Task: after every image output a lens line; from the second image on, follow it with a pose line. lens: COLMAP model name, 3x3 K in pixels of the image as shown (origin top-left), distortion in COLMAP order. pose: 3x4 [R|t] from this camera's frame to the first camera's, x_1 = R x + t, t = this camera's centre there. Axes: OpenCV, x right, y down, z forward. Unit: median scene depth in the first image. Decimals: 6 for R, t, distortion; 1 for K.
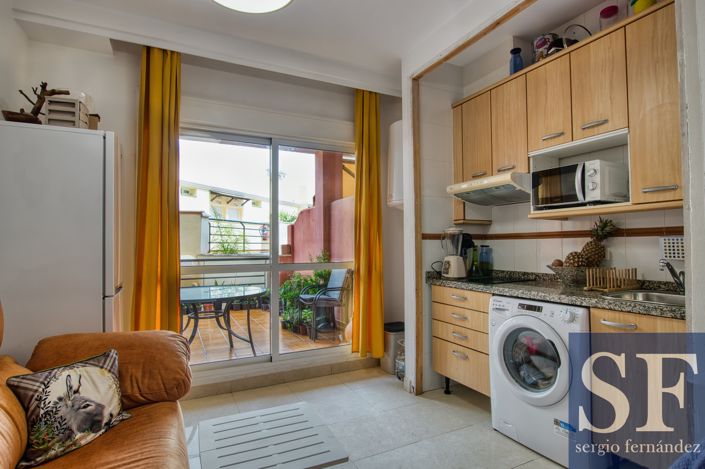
lens RADIAL K [[374.6, 0, 352.4], [0, 374.6, 236.9], [0, 0, 1]] dist [-0.015465, -0.000047]
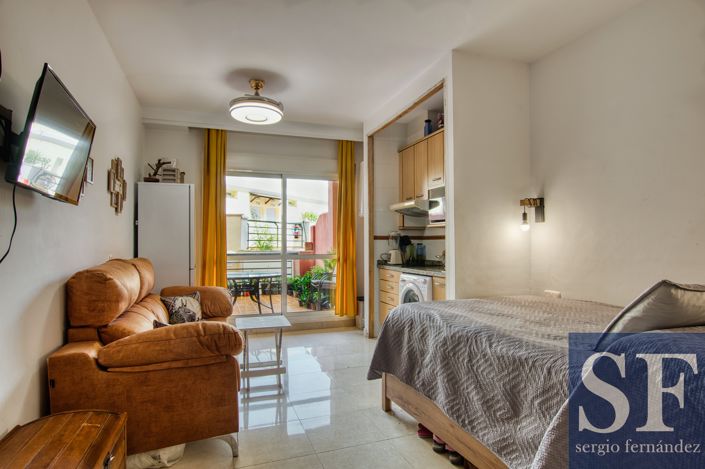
lens RADIAL K [[409.6, 0, 352.5], [0, 409.6, 234.5], [0, 0, 1]] dist [-0.001075, -0.000026]
pose [[0.992284, -0.000144, -0.123985, 0.306430], [0.000420, 0.999997, 0.002204, -0.018201], [0.123984, -0.002239, 0.992282, -0.705396]]
